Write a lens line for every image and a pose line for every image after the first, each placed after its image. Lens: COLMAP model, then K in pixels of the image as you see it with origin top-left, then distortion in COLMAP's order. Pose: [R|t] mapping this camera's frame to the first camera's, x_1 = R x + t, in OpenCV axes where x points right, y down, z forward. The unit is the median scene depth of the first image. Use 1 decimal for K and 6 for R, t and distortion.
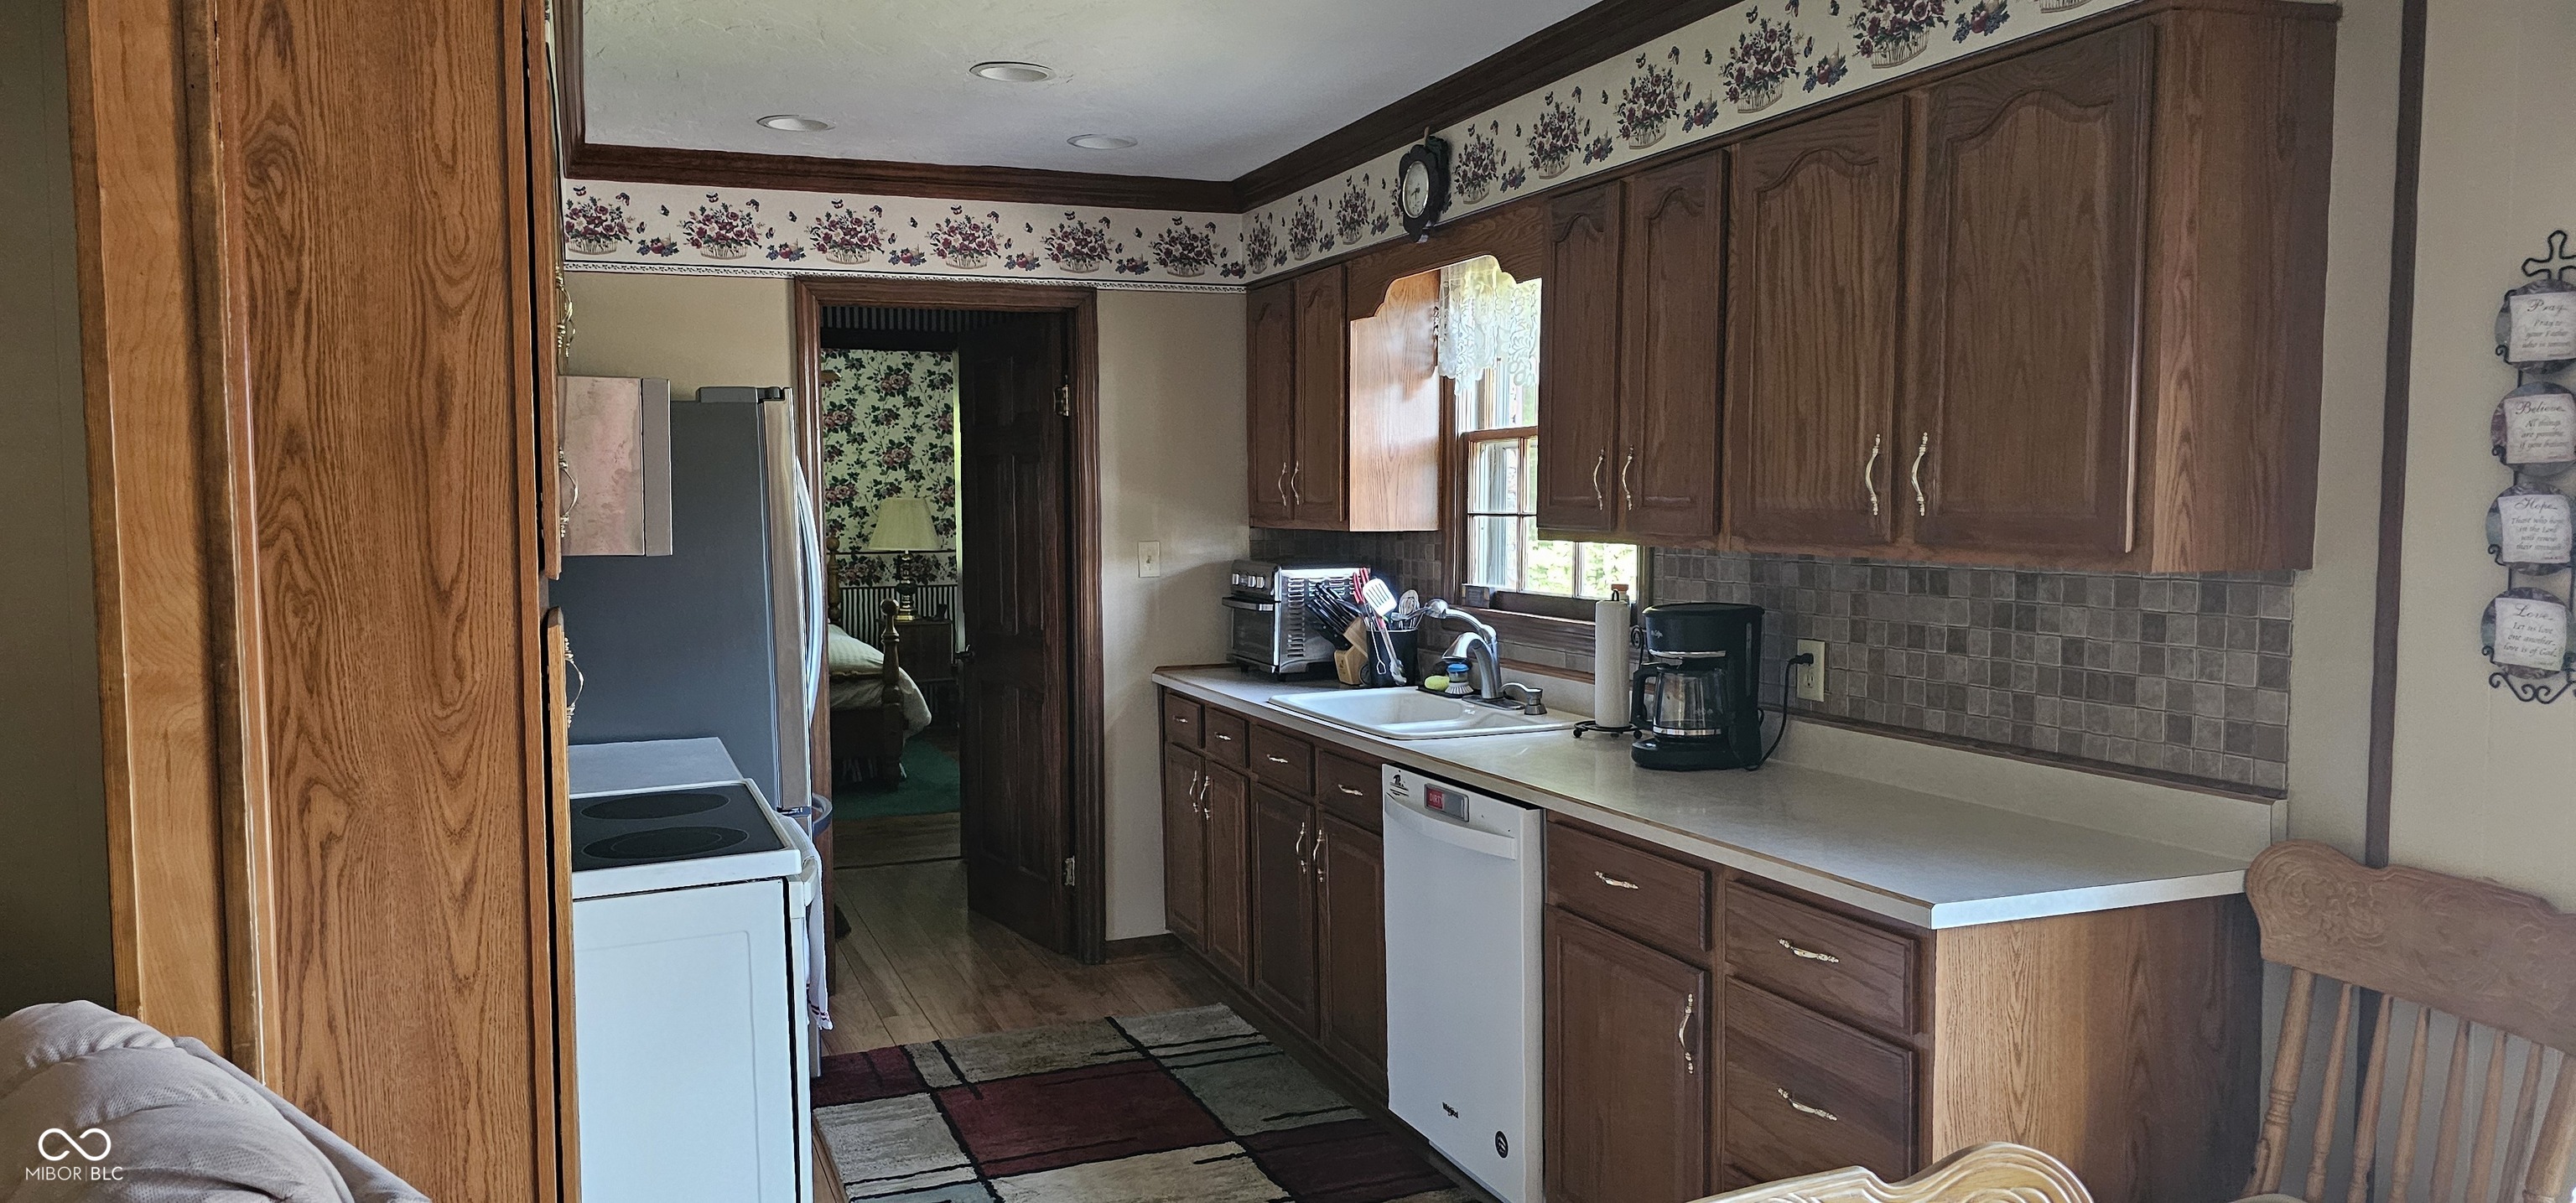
lens RADIAL K [[1762.6, 0, 1269.8], [0, 1762.6, 608.0], [0, 0, 1]] dist [0.064779, -0.058069]
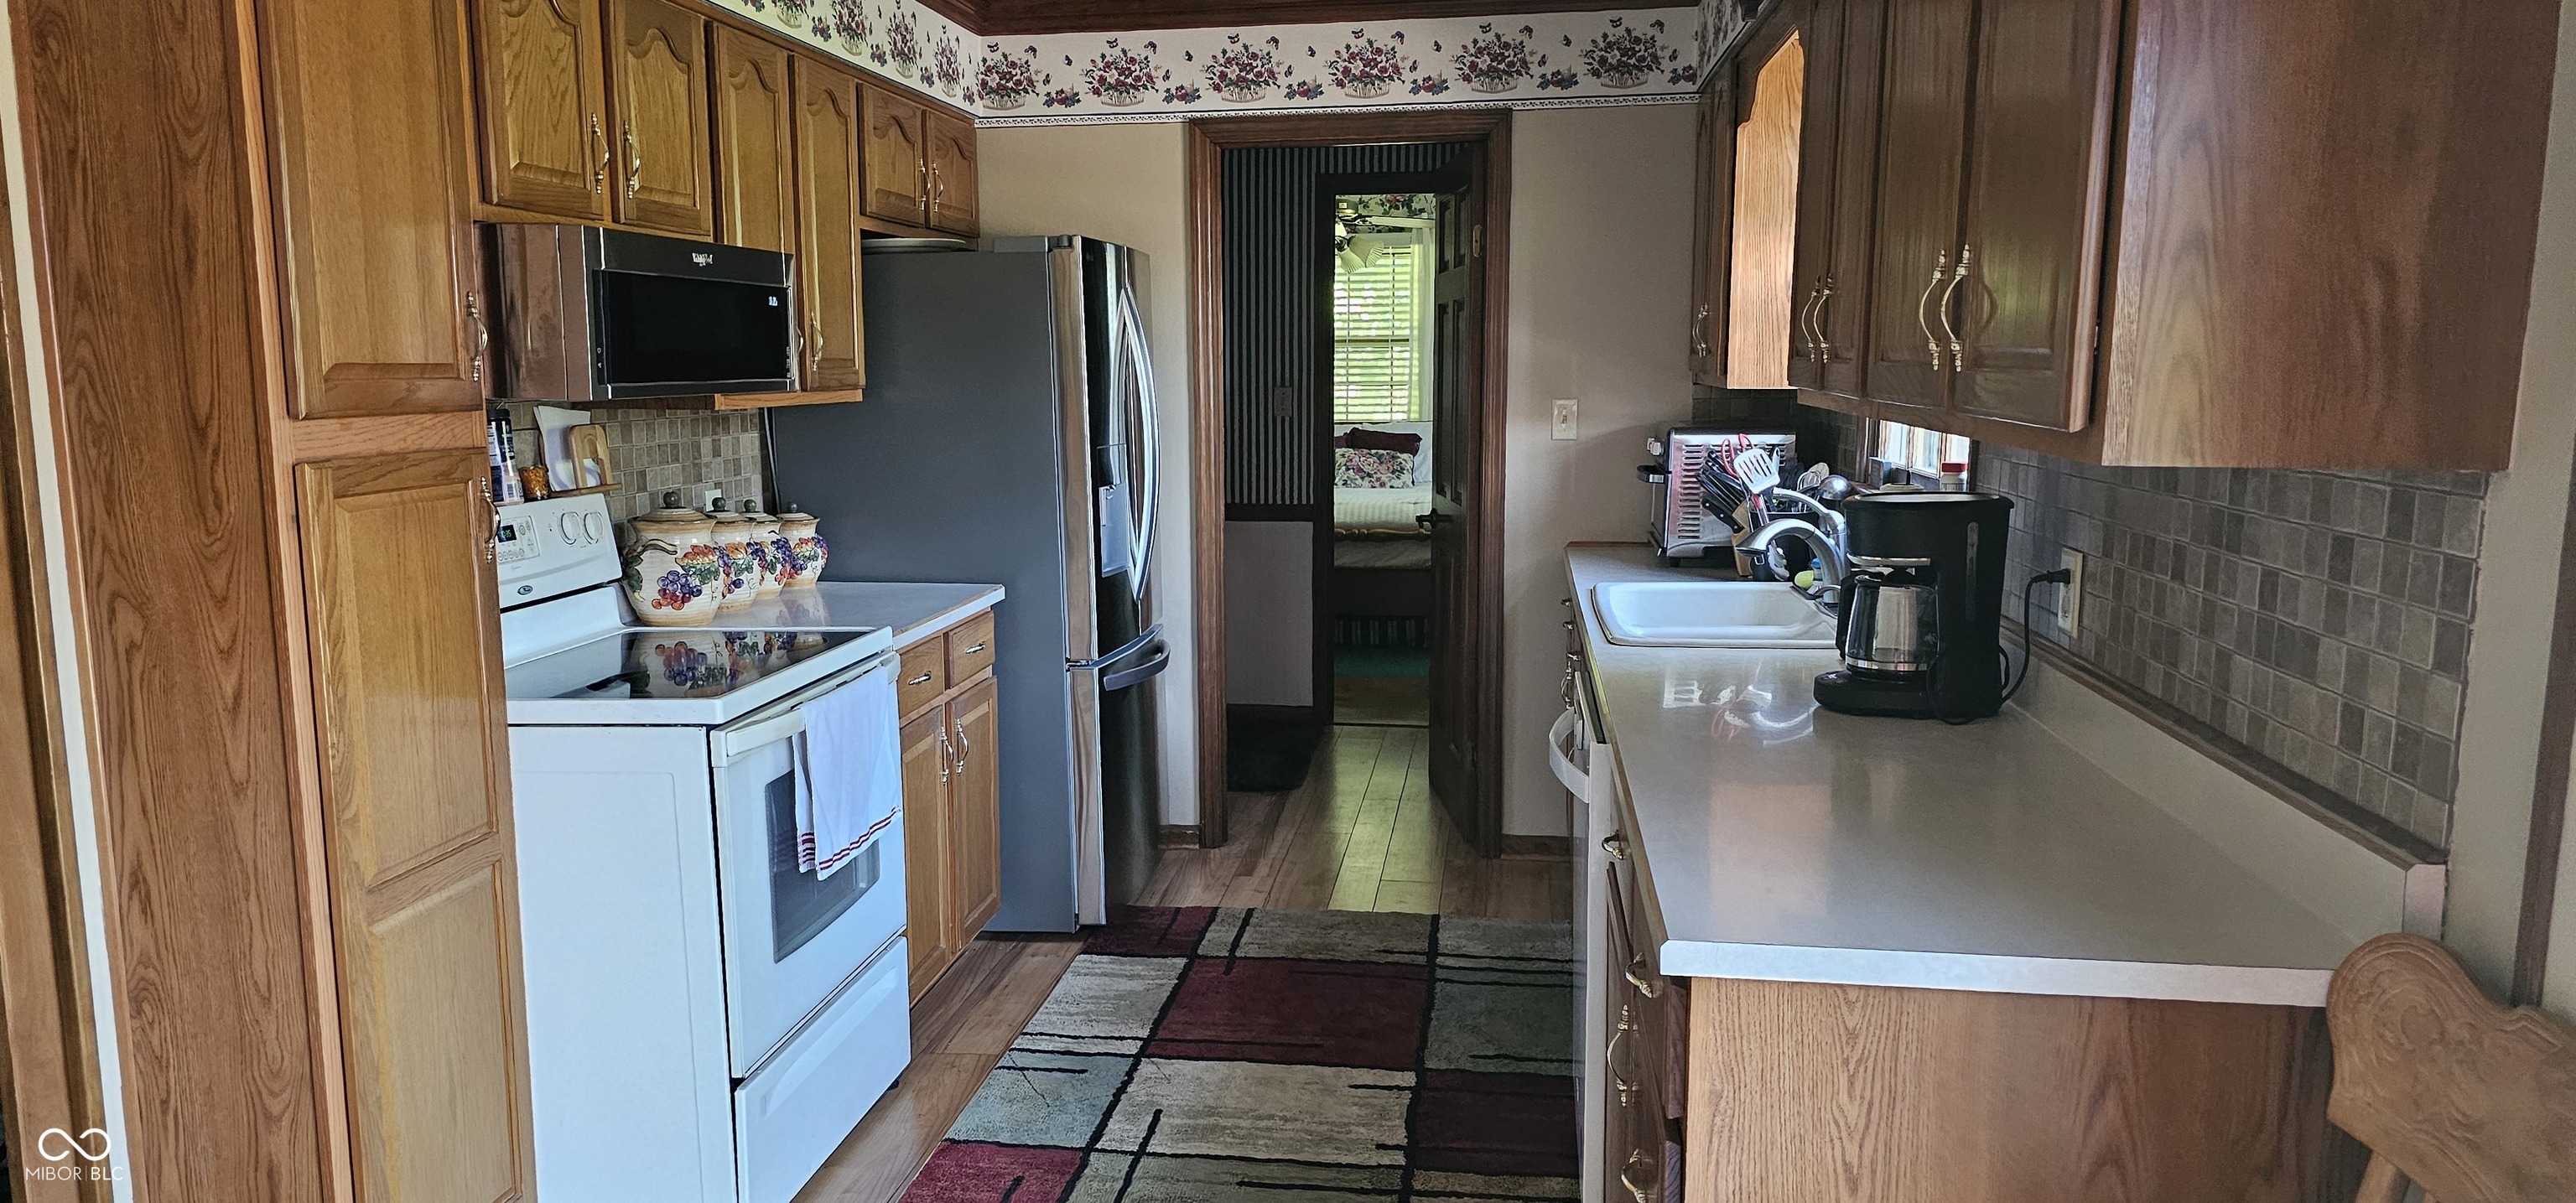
lens RADIAL K [[1762.6, 0, 1266.2], [0, 1762.6, 620.0], [0, 0, 1]] dist [0.064779, -0.058069]
pose [[0.863689, 0.077194, -0.498079, 0.338929], [-0.033430, 0.994800, 0.096207, -0.010117], [0.502915, -0.066442, 0.861778, 0.202556]]
